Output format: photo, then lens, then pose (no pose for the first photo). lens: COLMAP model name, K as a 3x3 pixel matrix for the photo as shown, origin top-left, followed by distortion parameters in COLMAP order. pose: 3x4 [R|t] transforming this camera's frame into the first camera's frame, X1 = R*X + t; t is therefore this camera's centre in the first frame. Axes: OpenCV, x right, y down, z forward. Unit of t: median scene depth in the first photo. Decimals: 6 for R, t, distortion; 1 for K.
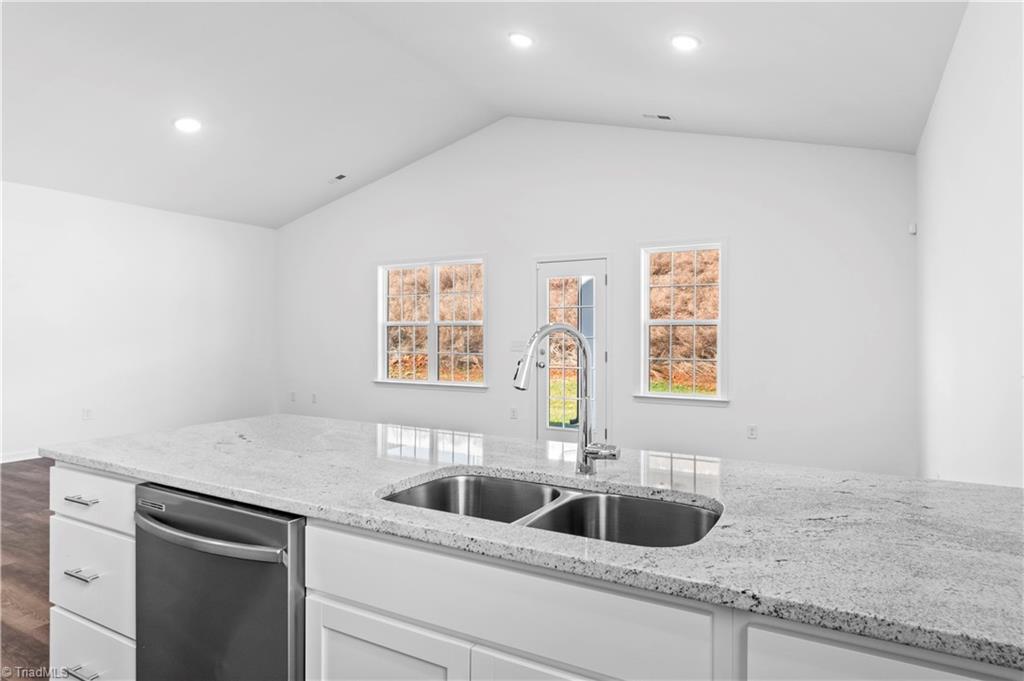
lens RADIAL K [[549.0, 0, 540.1], [0, 549.0, 325.9], [0, 0, 1]] dist [-0.001864, -0.000364]
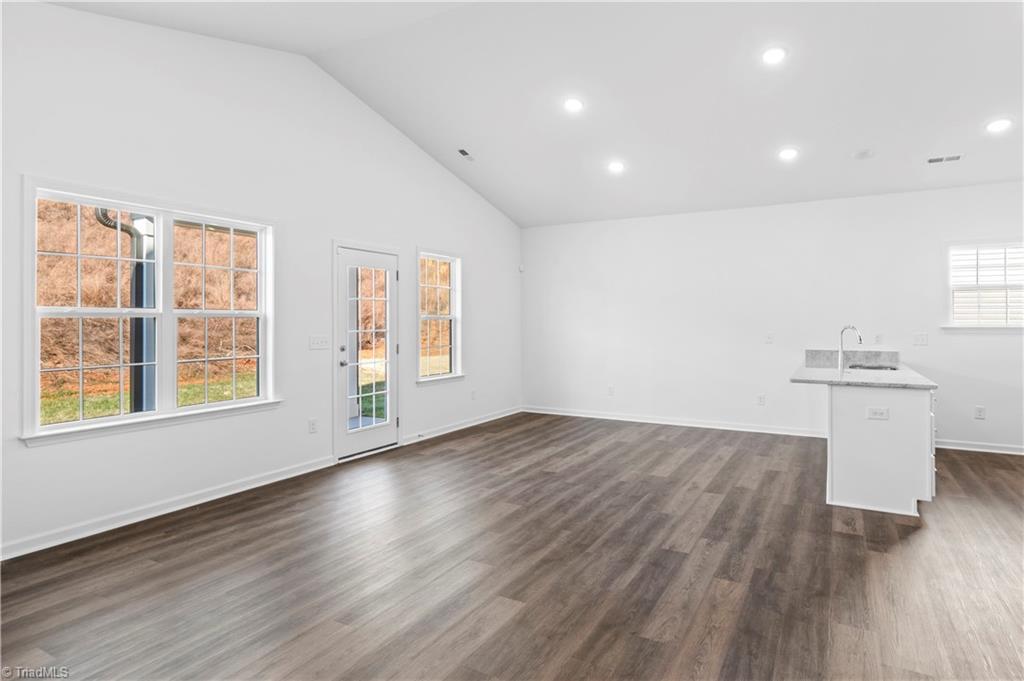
lens RADIAL K [[559.9, 0, 538.3], [0, 559.9, 322.7], [0, 0, 1]] dist [0.000711, 0.000016]
pose [[0.027979, 0.002159, 0.999606, -0.891994], [-0.001126, 0.999997, -0.002129, 0.007530], [-0.999608, -0.001066, 0.027982, 0.662862]]
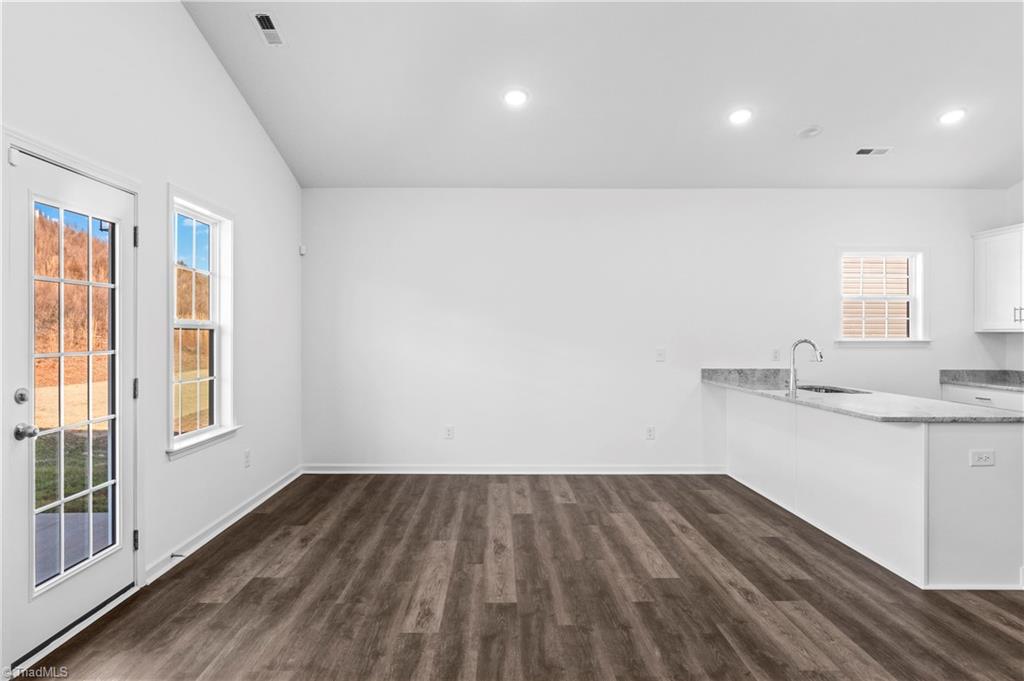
lens RADIAL K [[603.3, 0, 495.4], [0, 603.3, 336.5], [0, 0, 1]] dist [-0.005191, -0.001814]
pose [[-0.447724, 0.000697, 0.894172, -0.496565], [-0.001881, 0.999997, -0.001721, 0.007689], [-0.894170, -0.002453, -0.447721, 0.900369]]
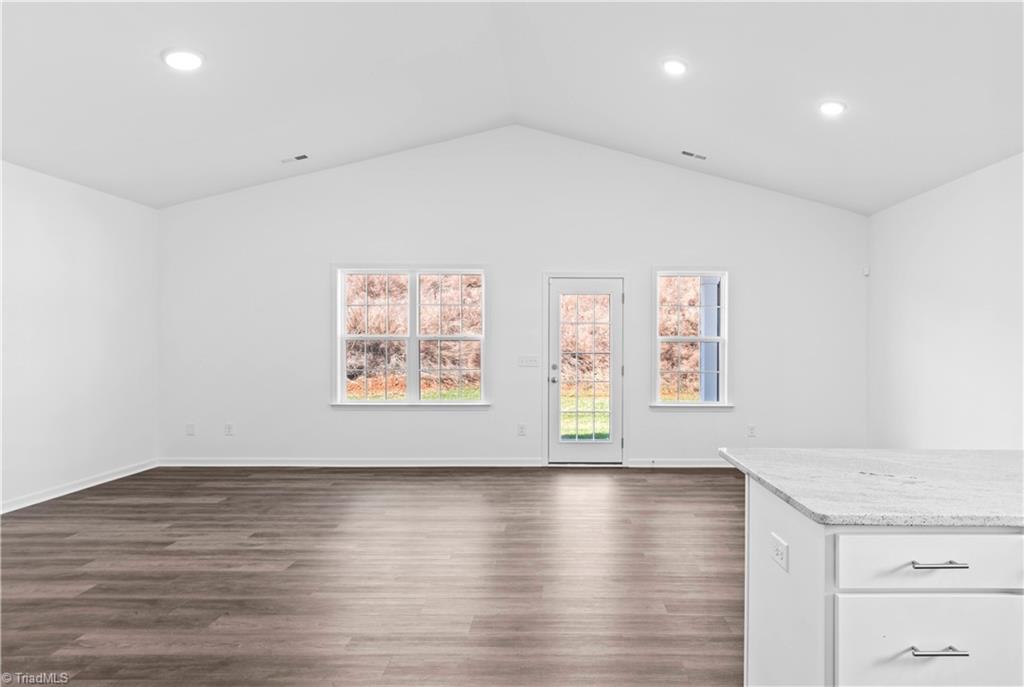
lens RADIAL K [[546.1, 0, 512.0], [0, 546.1, 343.5], [0, 0, 1]] dist [0.013768, 0.000204]
pose [[0.892048, 0.006241, 0.451897, -0.521064], [-0.009074, 0.999950, 0.004103, 0.001055], [-0.451849, -0.007760, 0.892061, 0.142805]]
